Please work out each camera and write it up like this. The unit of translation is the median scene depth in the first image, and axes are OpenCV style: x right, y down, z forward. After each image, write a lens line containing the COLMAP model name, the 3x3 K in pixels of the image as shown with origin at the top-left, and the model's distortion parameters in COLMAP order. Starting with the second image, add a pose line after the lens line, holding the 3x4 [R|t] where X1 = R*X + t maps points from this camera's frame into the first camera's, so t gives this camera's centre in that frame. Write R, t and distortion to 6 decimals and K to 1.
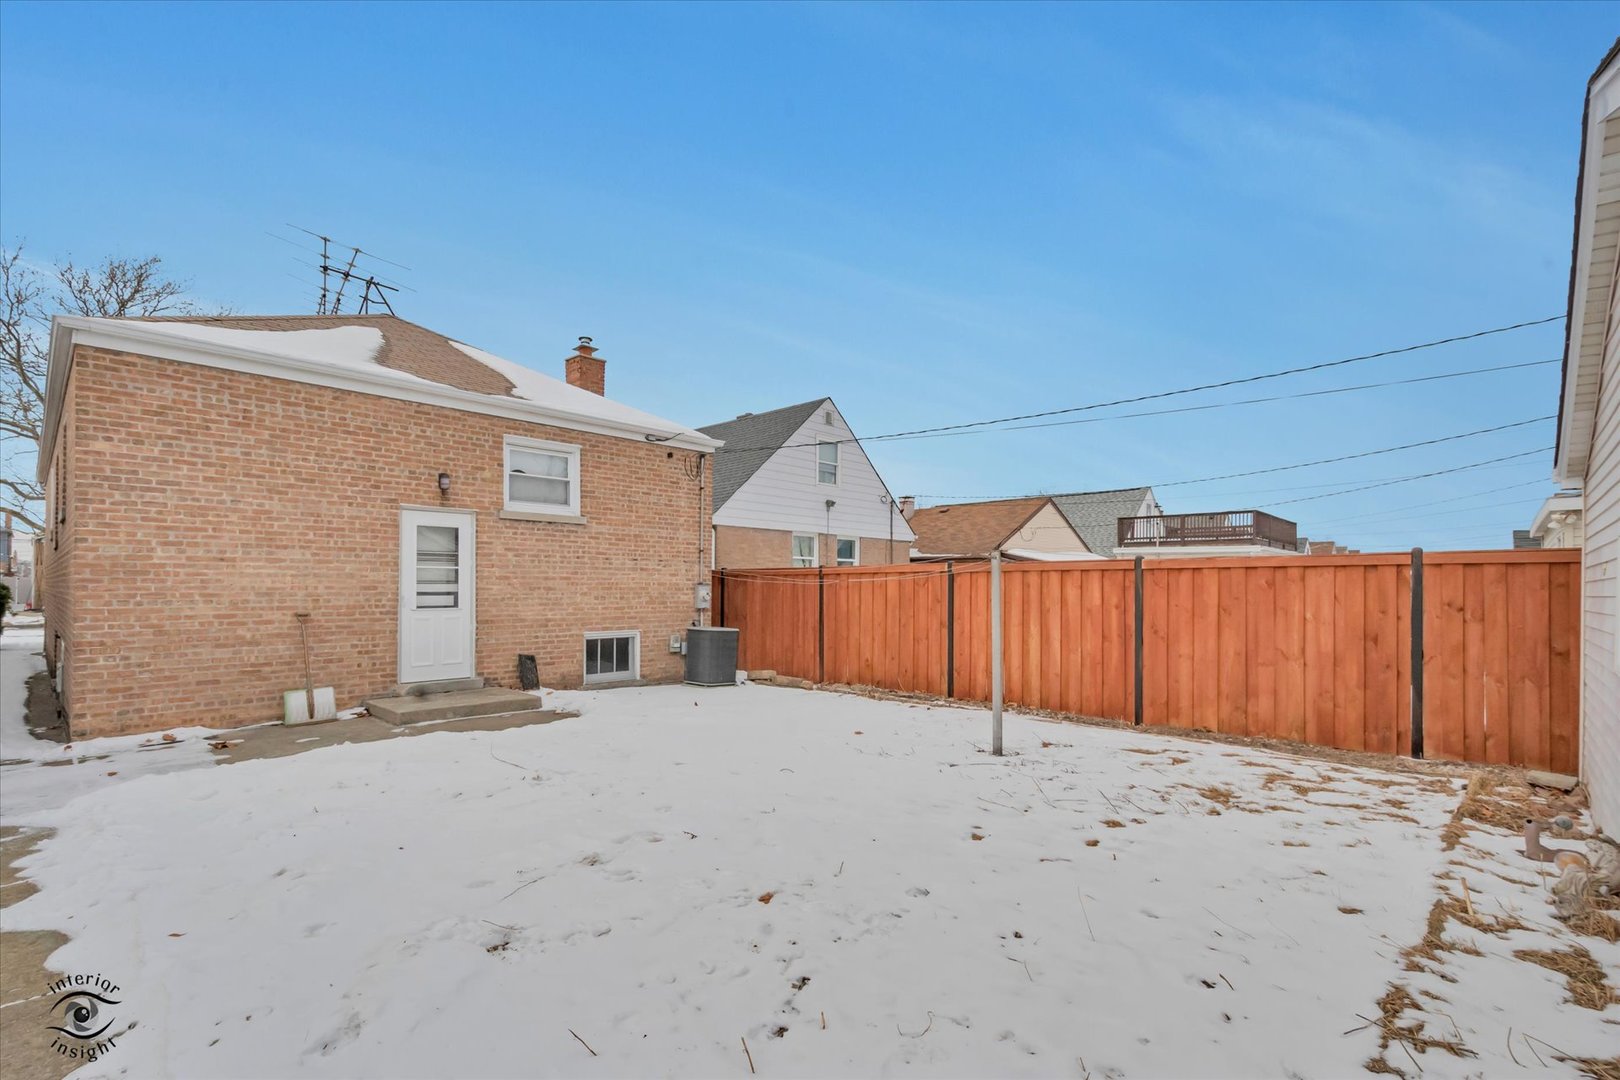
lens RADIAL K [[715.6, 0, 794.4], [0, 715.6, 573.5], [0, 0, 1]] dist [0.000797, 0.000153]
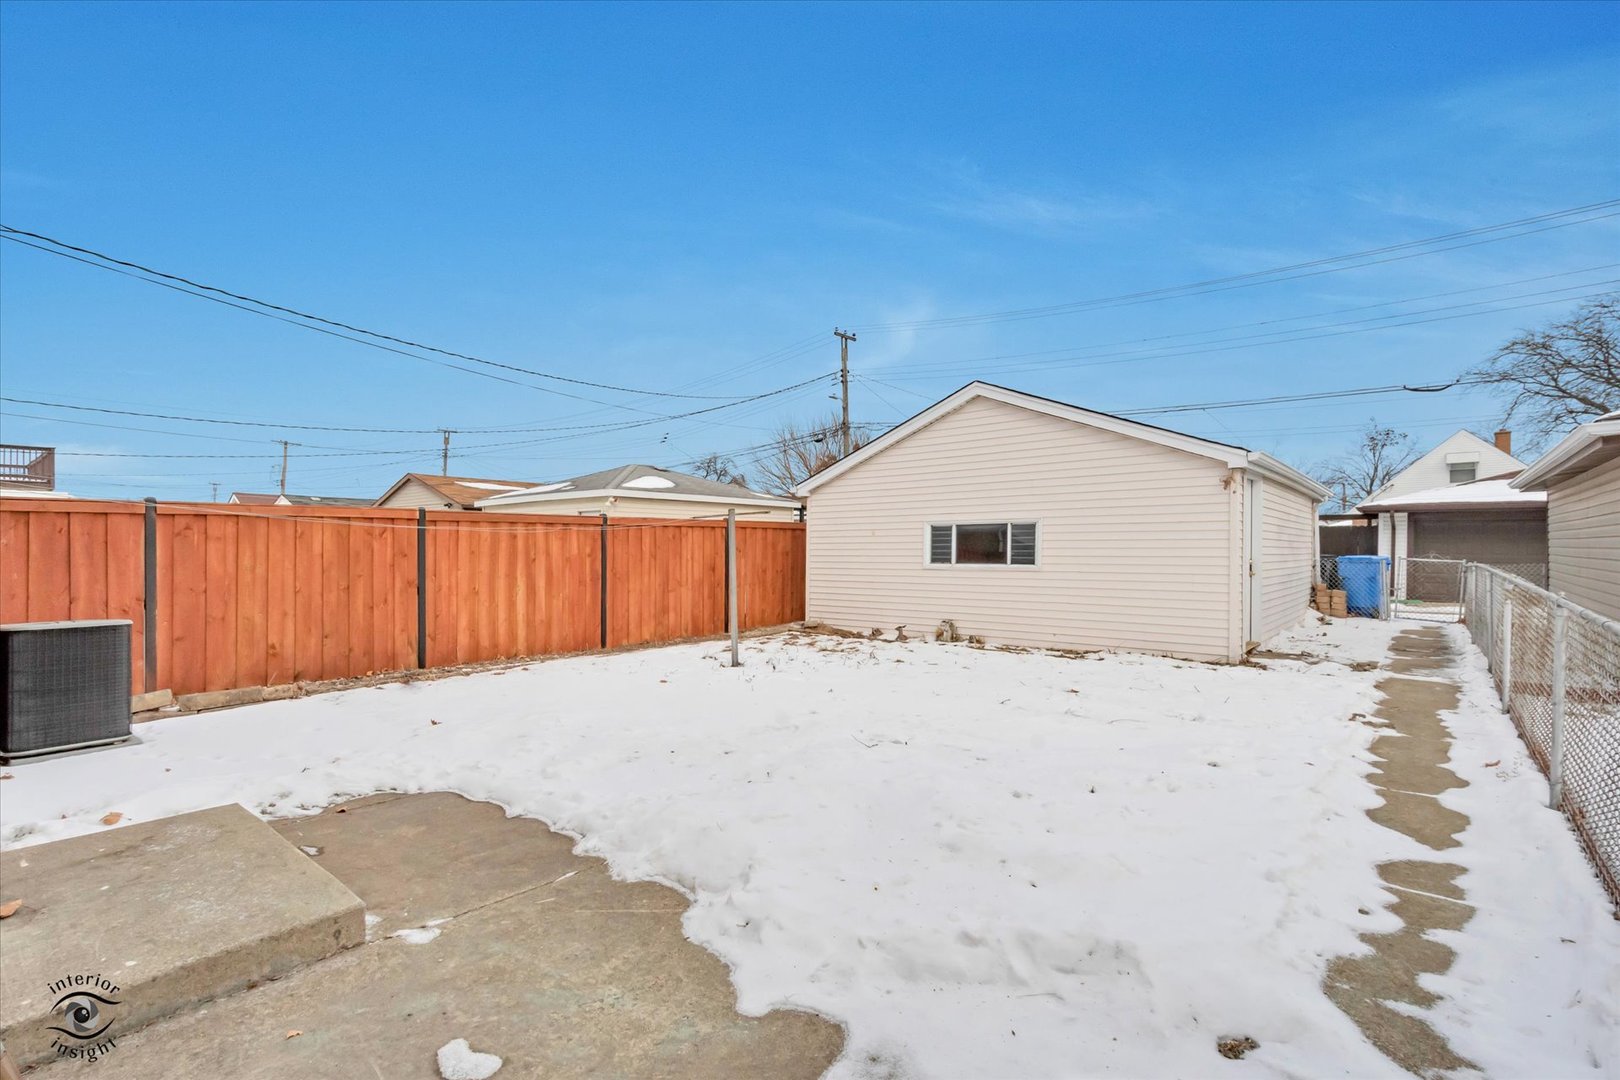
lens RADIAL K [[715.6, 0, 794.4], [0, 715.6, 573.5], [0, 0, 1]] dist [0.000797, 0.000153]
pose [[-0.025551, -0.048031, 0.998519, -0.772437], [-0.021522, 0.998640, 0.047486, 0.012757], [-0.999442, -0.020277, -0.026550, 0.710024]]
